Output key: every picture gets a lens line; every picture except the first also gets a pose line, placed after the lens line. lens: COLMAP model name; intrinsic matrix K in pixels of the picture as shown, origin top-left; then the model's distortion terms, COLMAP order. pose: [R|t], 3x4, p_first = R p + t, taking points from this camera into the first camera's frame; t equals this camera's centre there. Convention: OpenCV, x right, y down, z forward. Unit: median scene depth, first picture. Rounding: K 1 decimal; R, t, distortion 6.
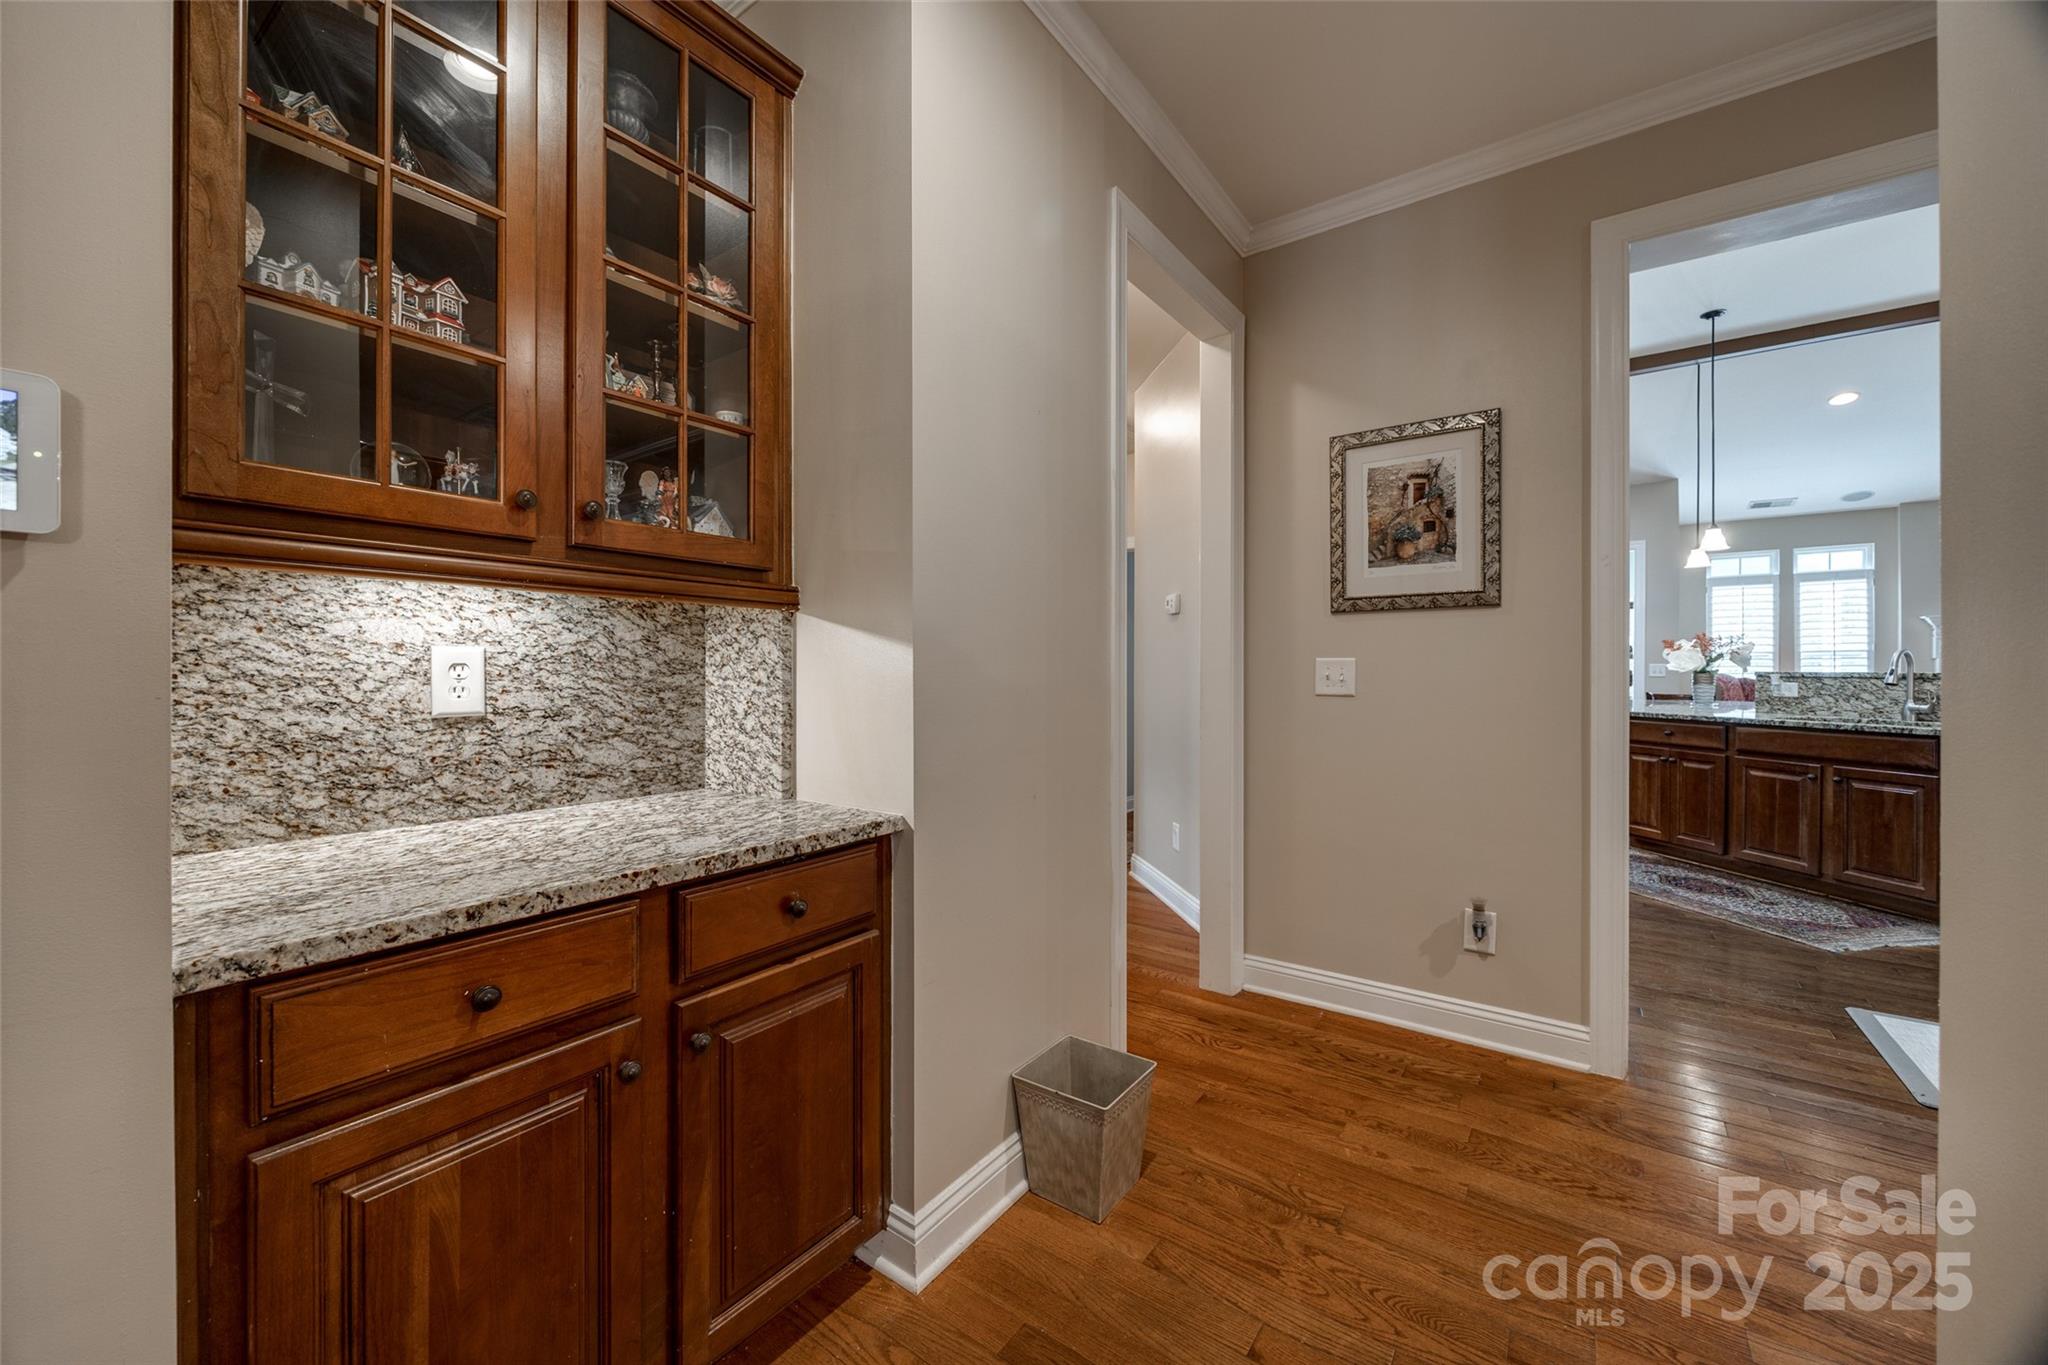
lens RADIAL K [[782.0, 0, 1021.4], [0, 782.0, 672.7], [0, 0, 1]] dist [-0.001436, 0.000249]
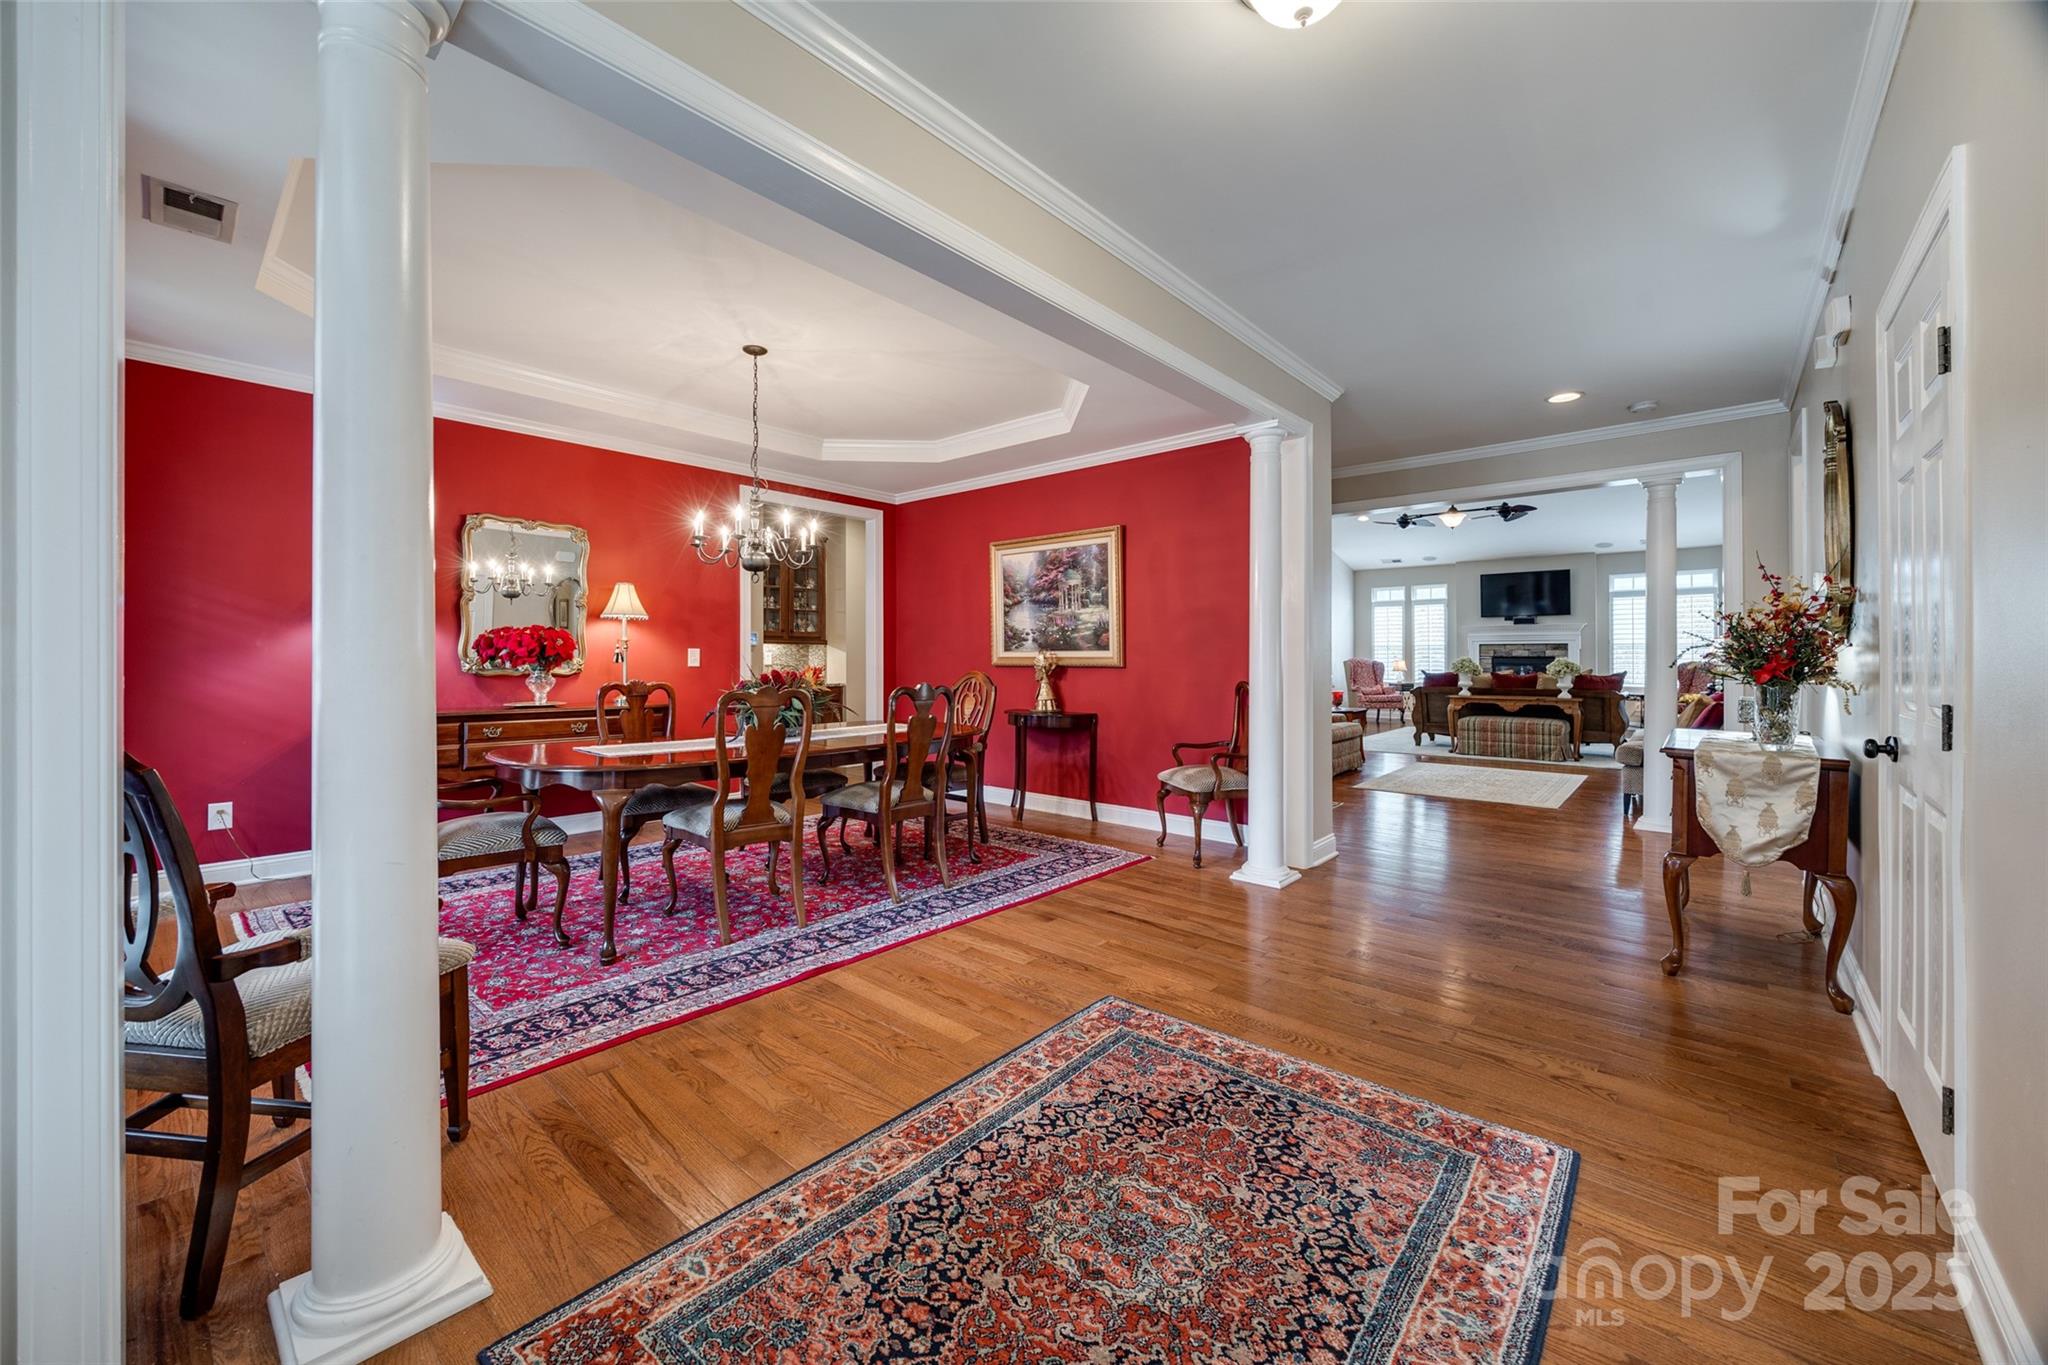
lens RADIAL K [[782.0, 0, 1021.5], [0, 782.0, 653.9], [0, 0, 1]] dist [-0.001436, 0.000249]
pose [[0.996289, 0.001342, -0.086063, 0.503889], [-0.001664, 0.999992, -0.003679, -0.001531], [0.086057, 0.003809, 0.996283, -1.411224]]
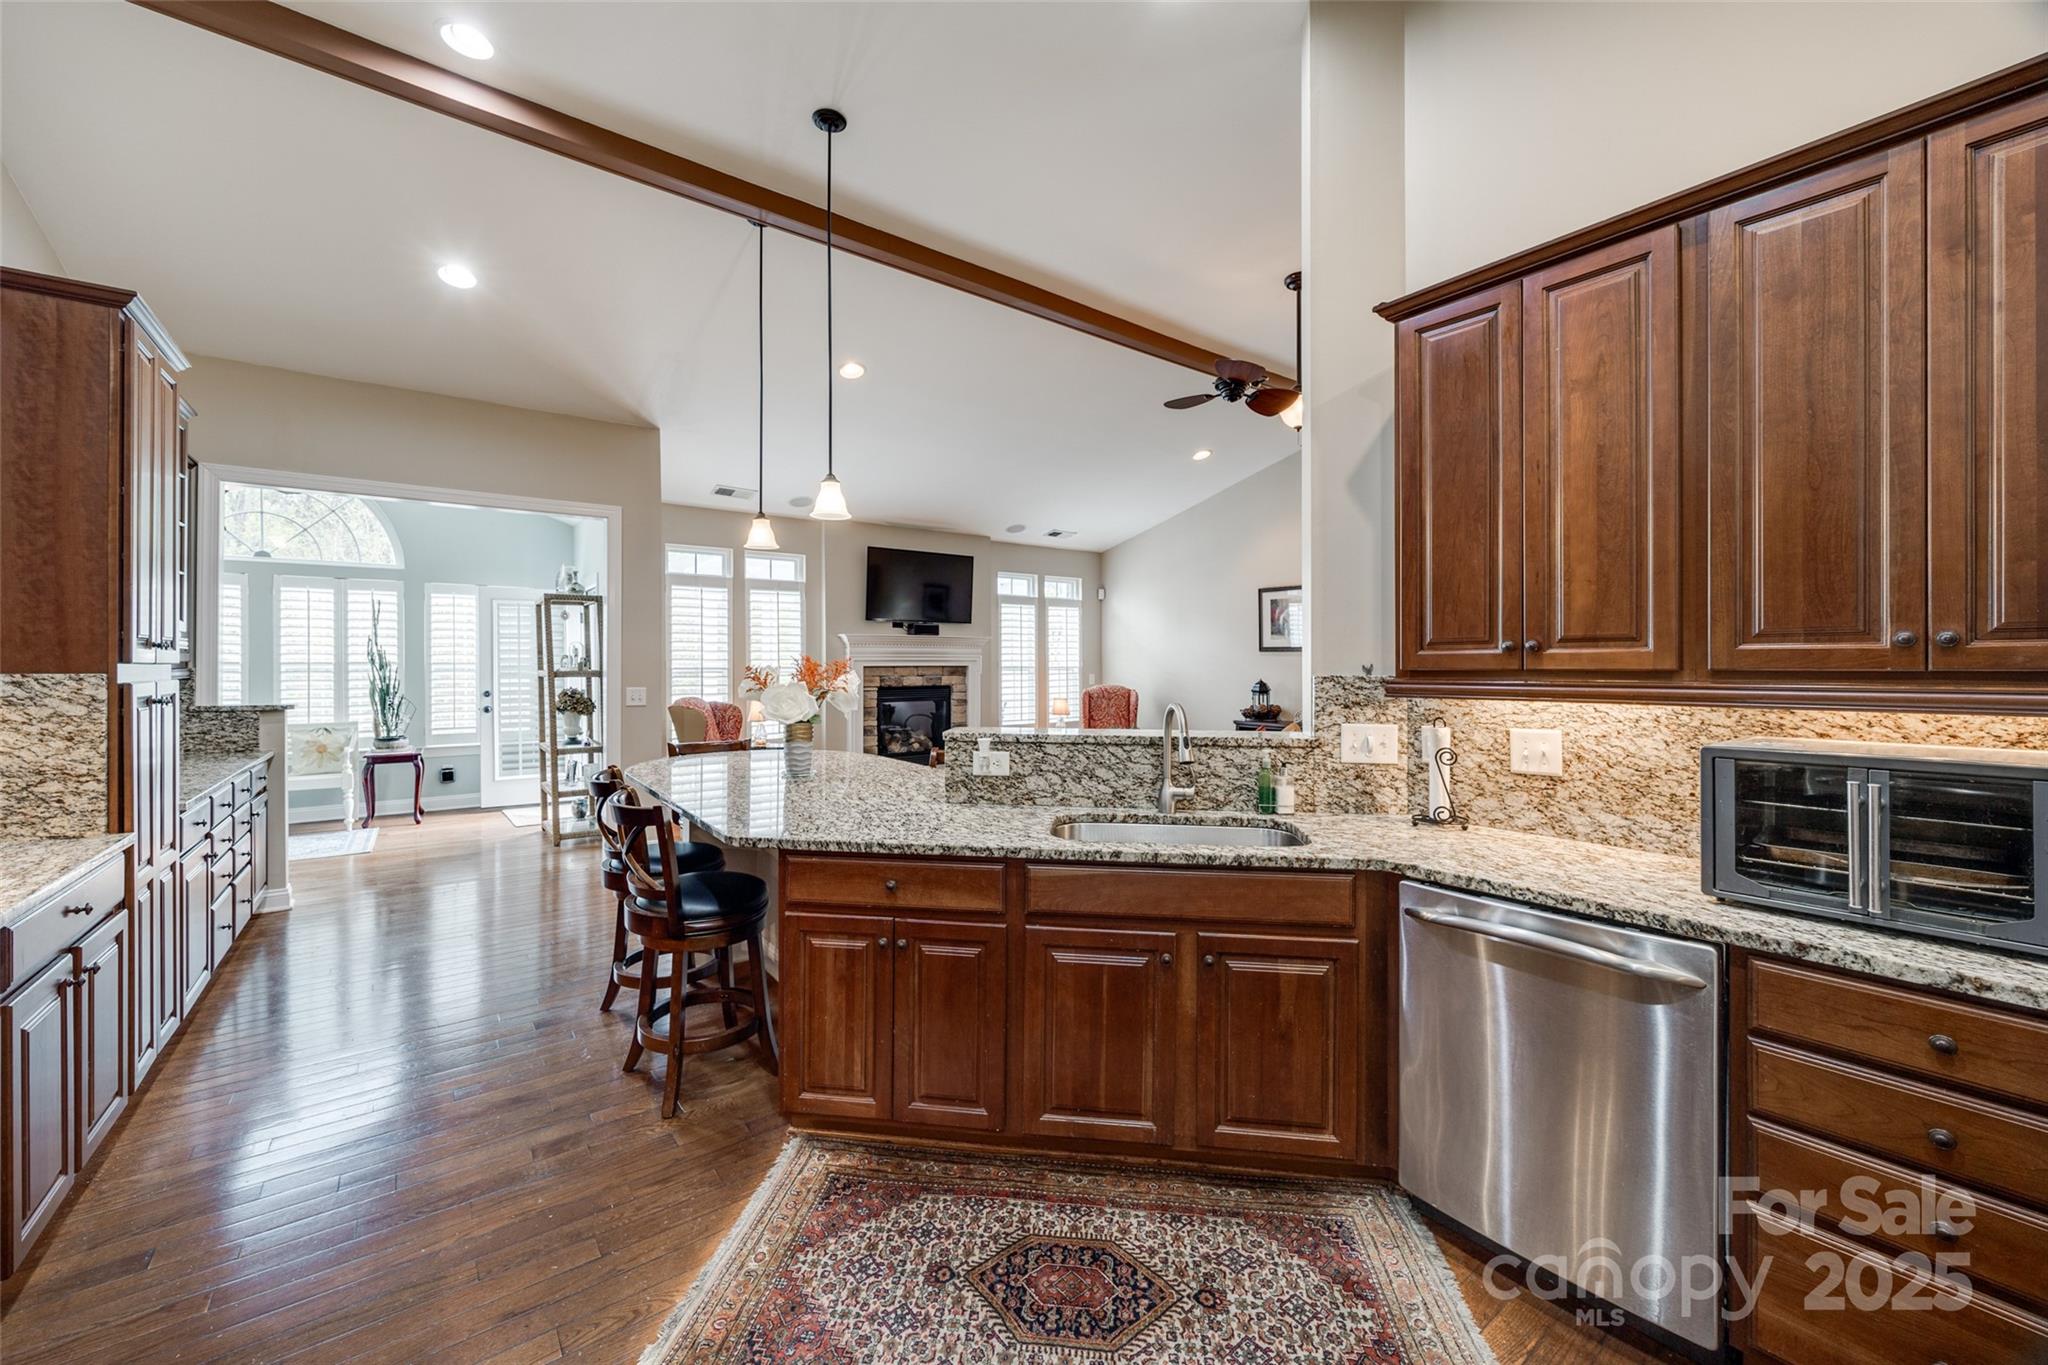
lens RADIAL K [[782.0, 0, 1003.7], [0, 782.0, 663.4], [0, 0, 1]] dist [-0.001436, 0.000249]
pose [[0.296396, 0.000823, 0.955065, 0.422900], [0.001858, 0.999997, -0.001438, -0.053594], [-0.955063, 0.002201, 0.296394, 0.828692]]
